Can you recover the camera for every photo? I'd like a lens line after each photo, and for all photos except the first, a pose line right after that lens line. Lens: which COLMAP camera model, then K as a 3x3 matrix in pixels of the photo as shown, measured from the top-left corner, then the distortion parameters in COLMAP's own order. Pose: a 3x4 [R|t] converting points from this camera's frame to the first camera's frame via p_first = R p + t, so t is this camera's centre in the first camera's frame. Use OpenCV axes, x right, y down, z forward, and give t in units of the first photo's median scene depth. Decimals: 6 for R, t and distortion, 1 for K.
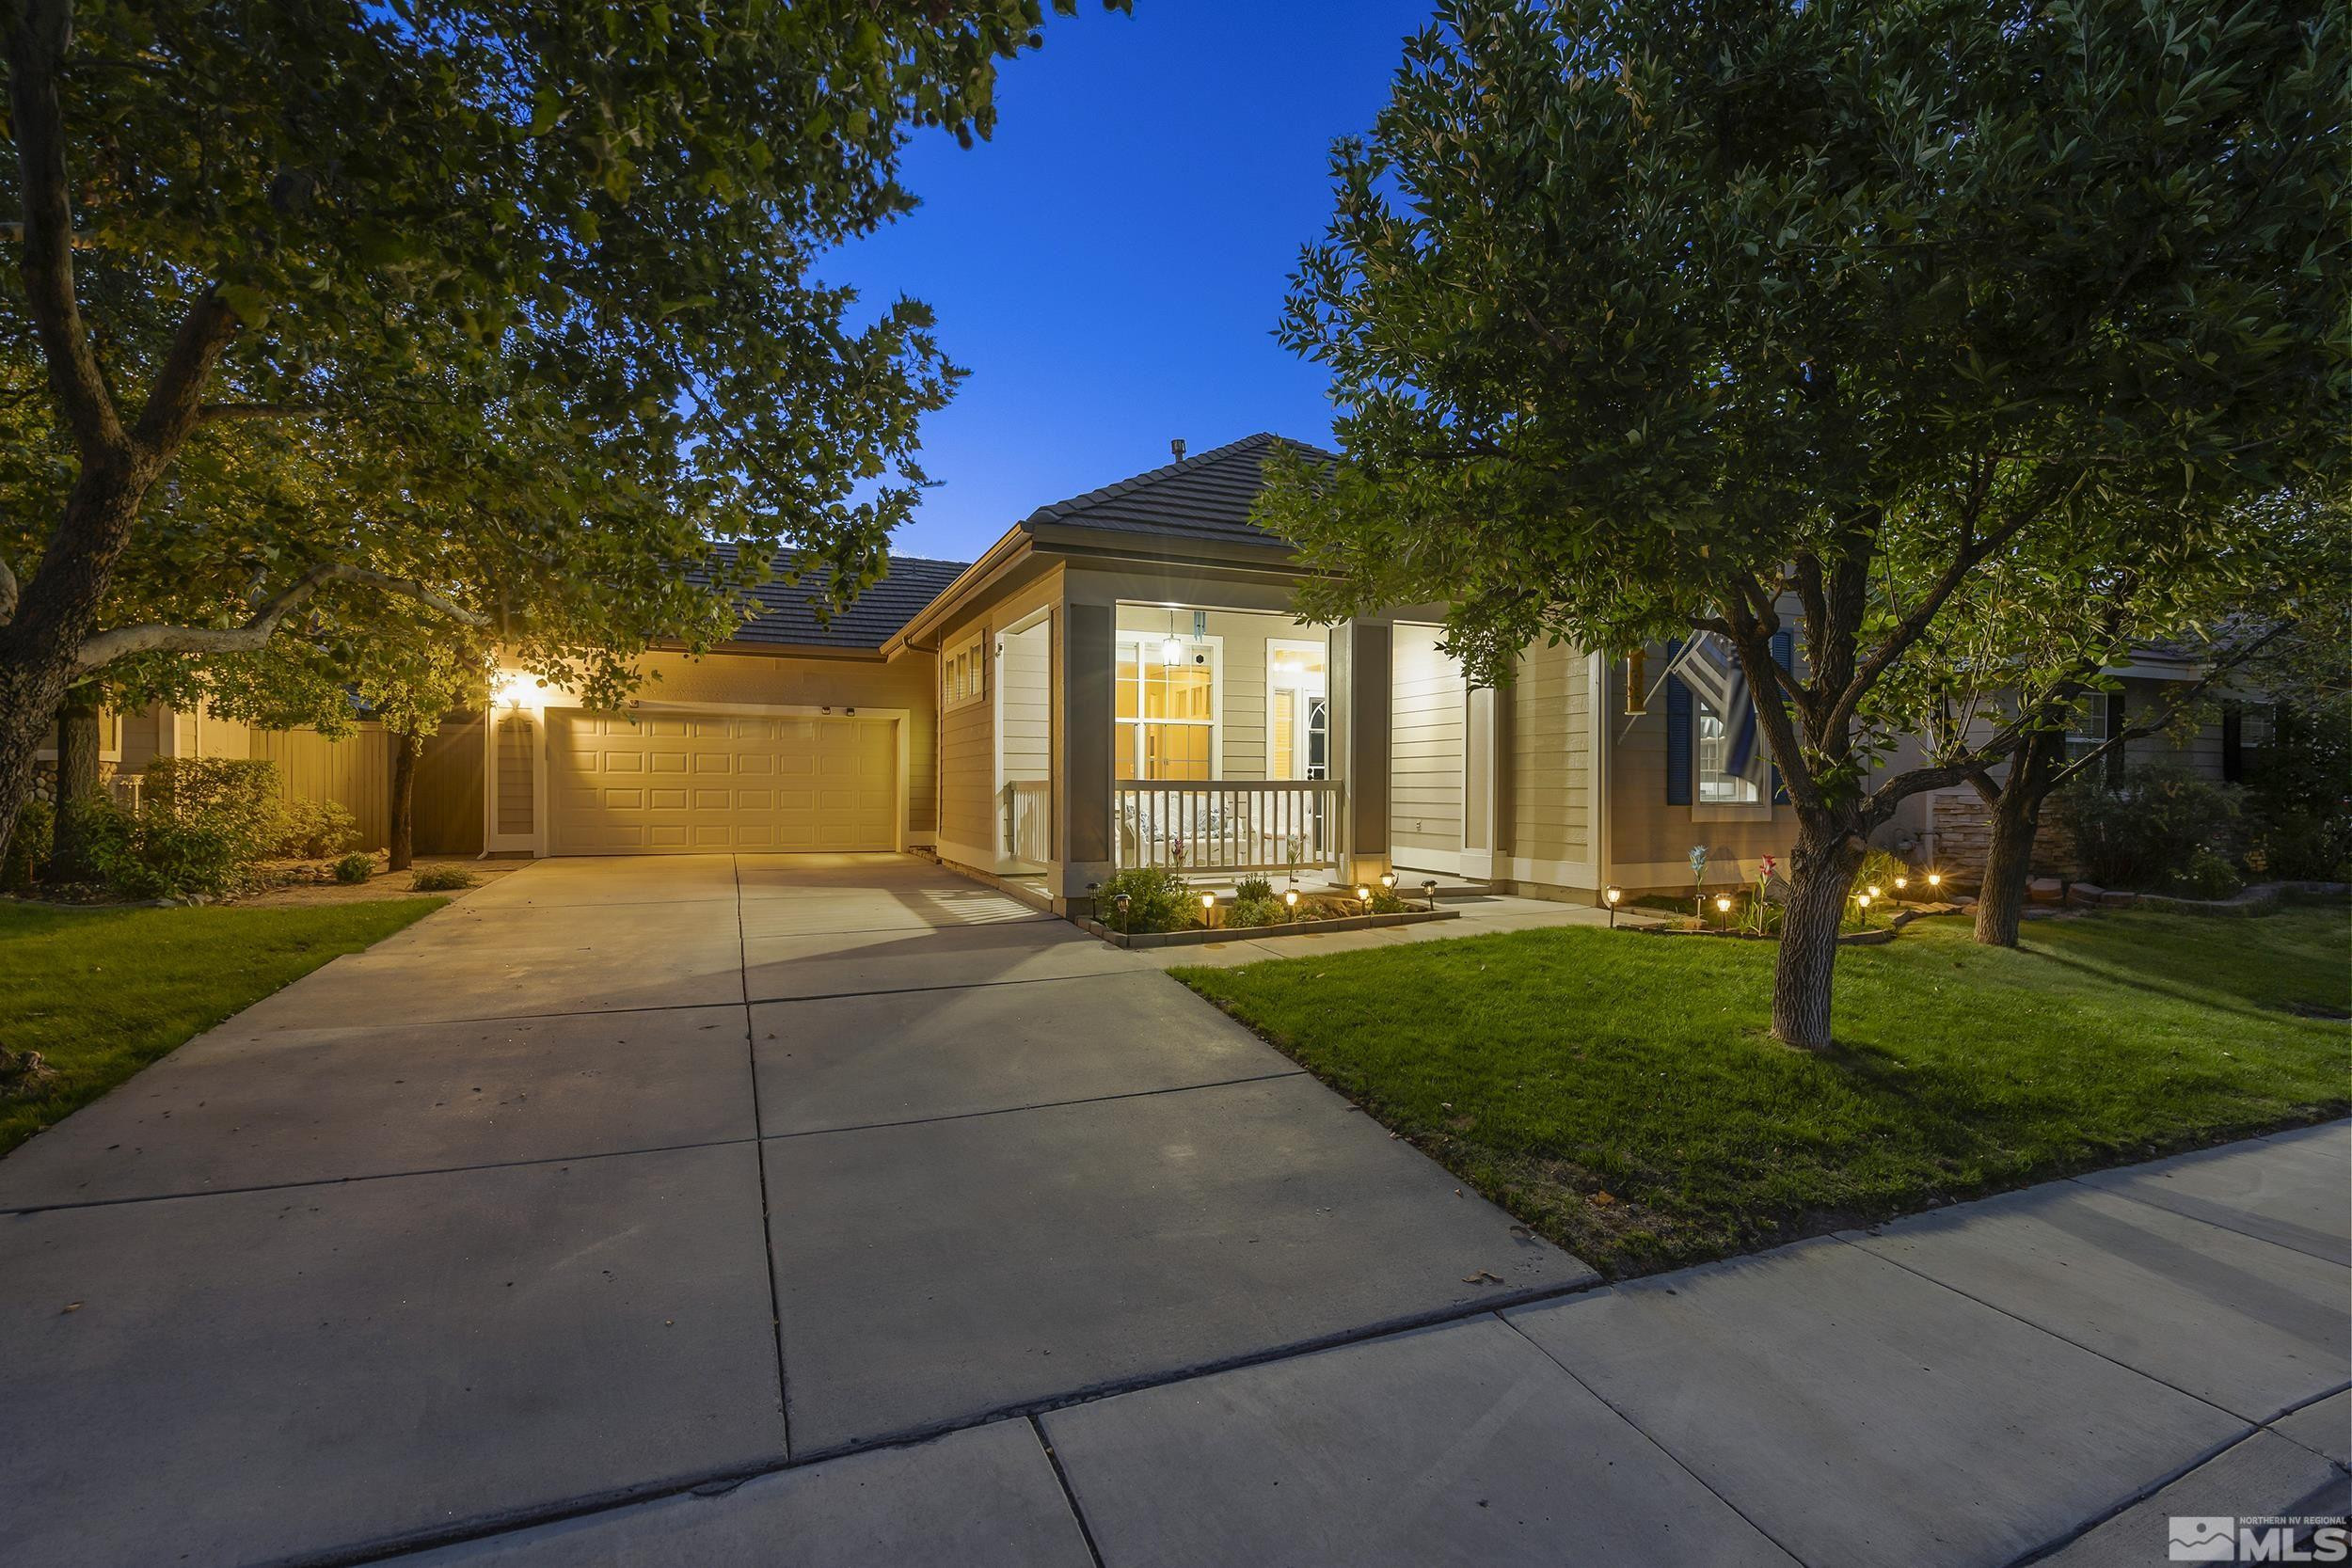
lens RADIAL K [[1072.0, 0, 1144.6], [0, 1072.0, 795.1], [0, 0, 1]] dist [-0.004486, 0.001323]
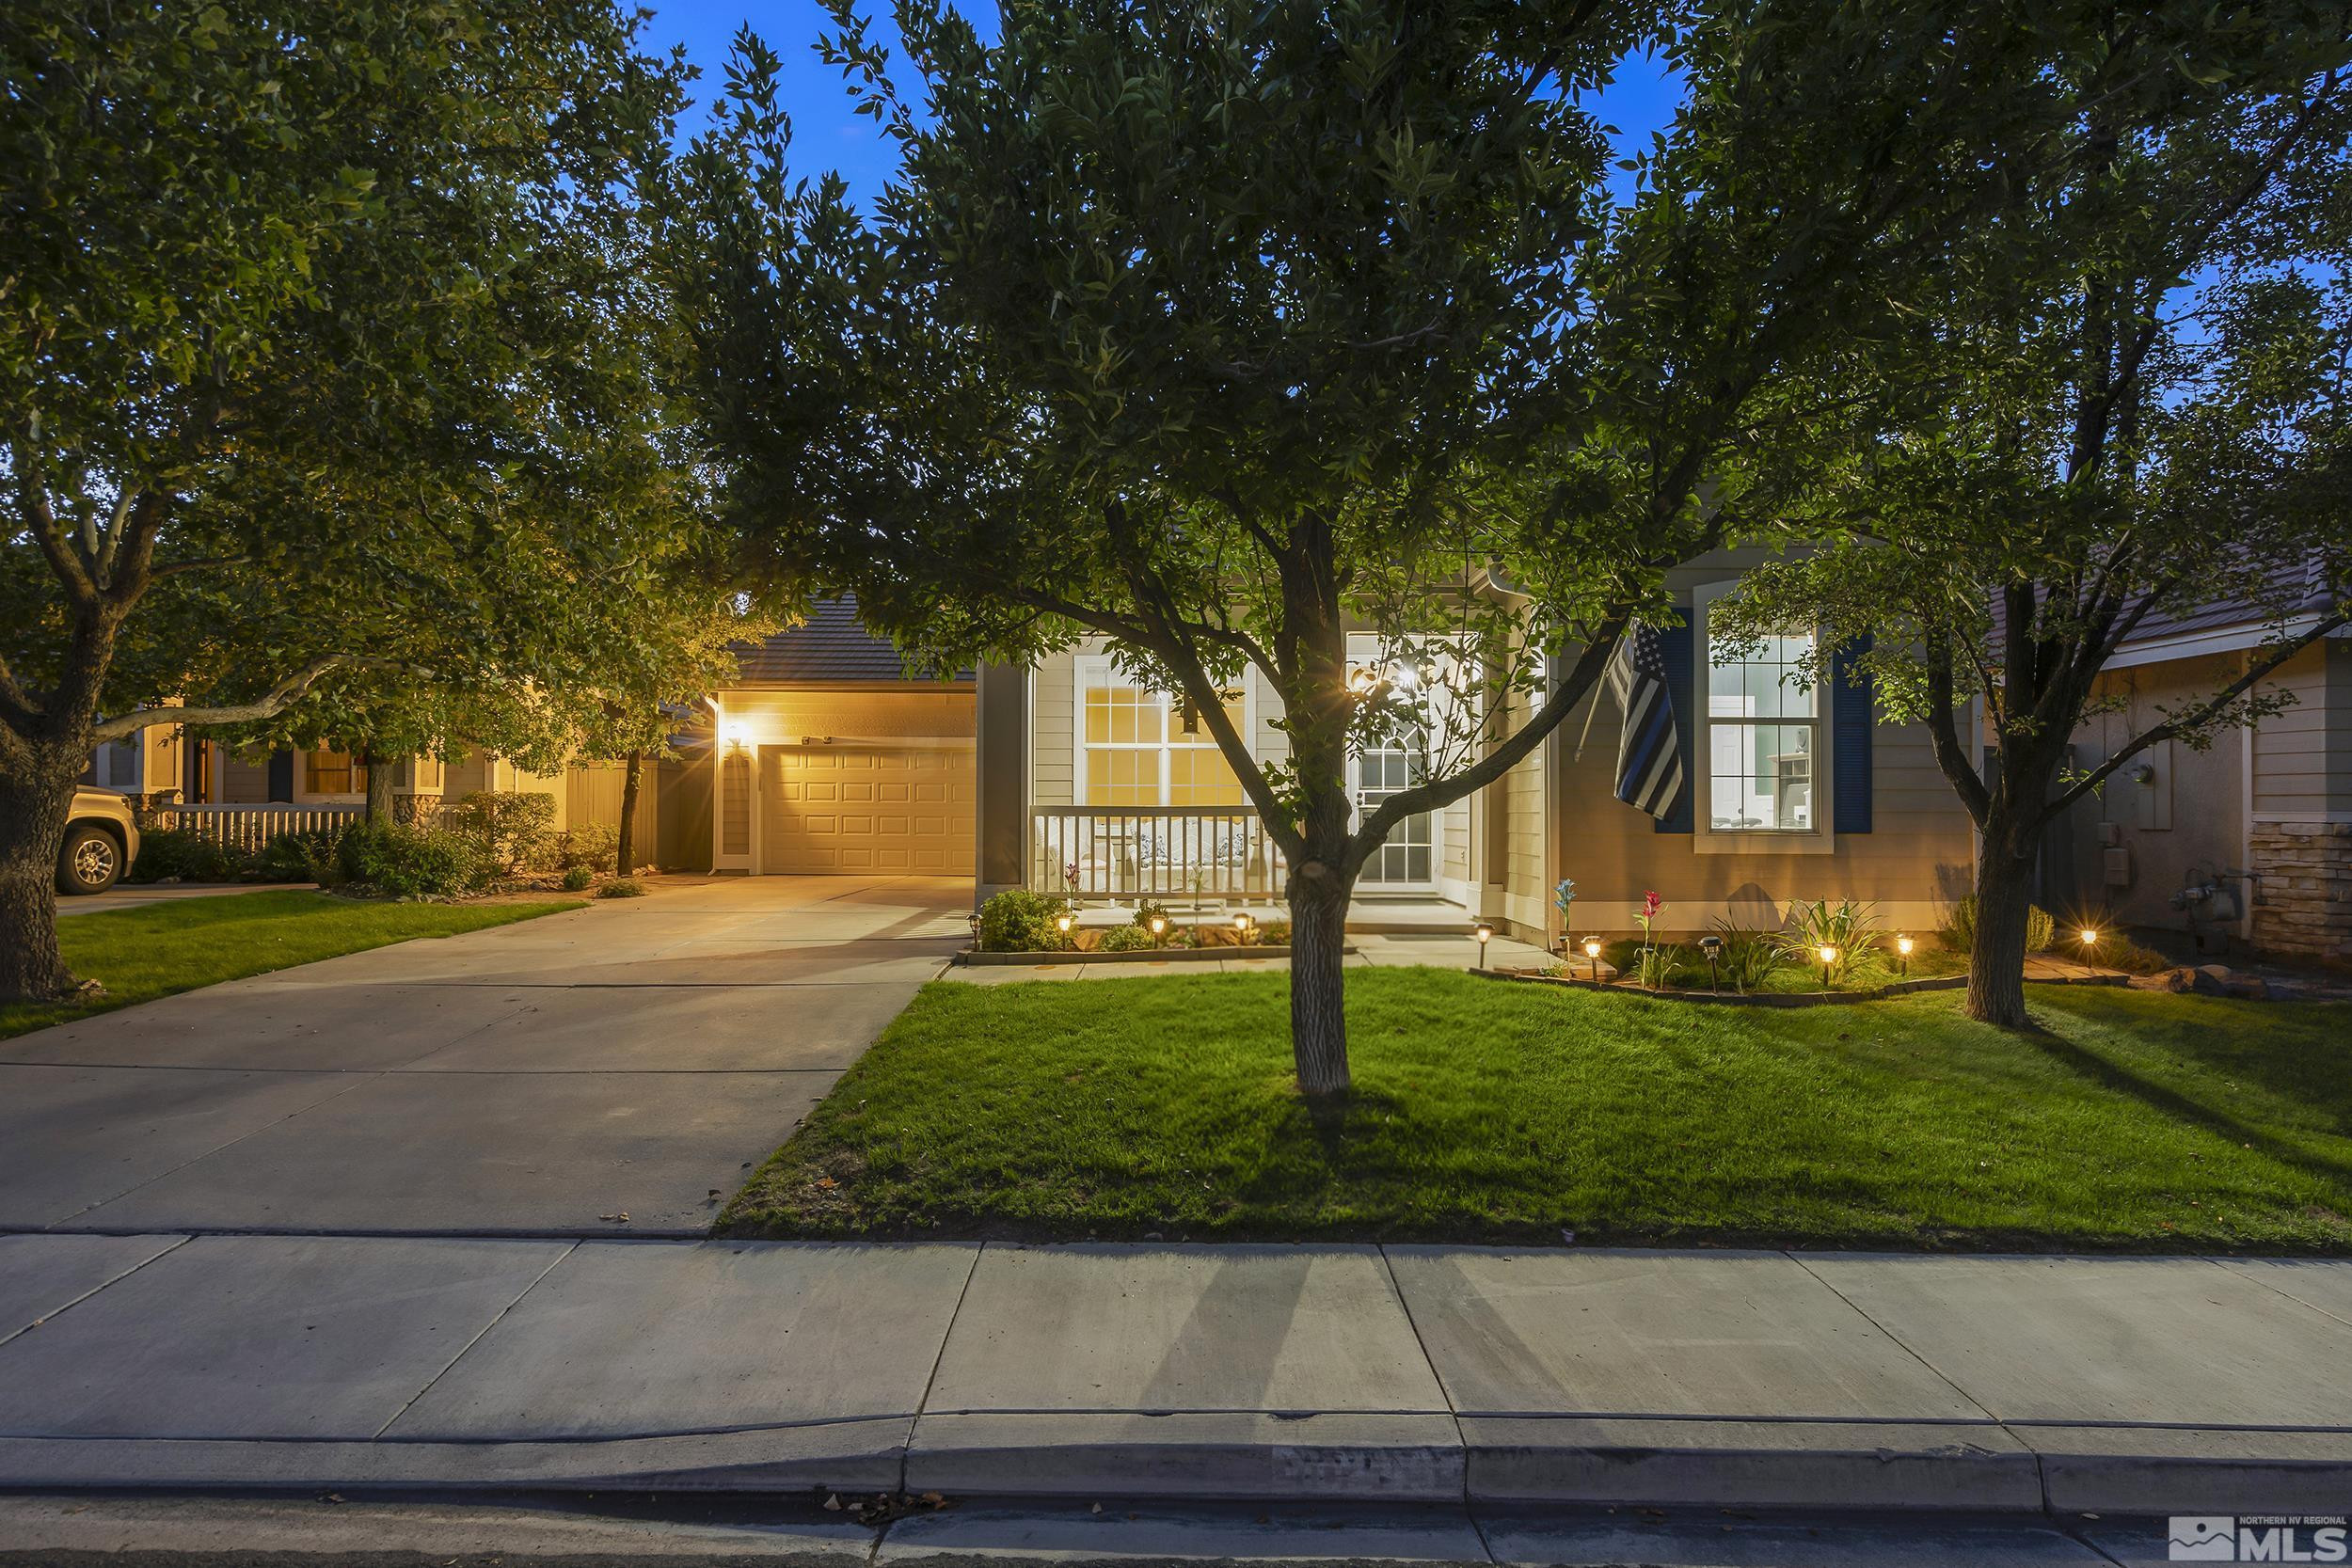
lens RADIAL K [[1184.2, 0, 1185.5], [0, 1184.2, 799.2], [0, 0, 1]] dist [0.002985, -0.000476]
pose [[0.918965, -0.006610, -0.394284, 0.519619], [-0.001523, 0.999793, -0.020310, 0.002407], [0.394336, 0.019265, 0.918764, 0.006454]]
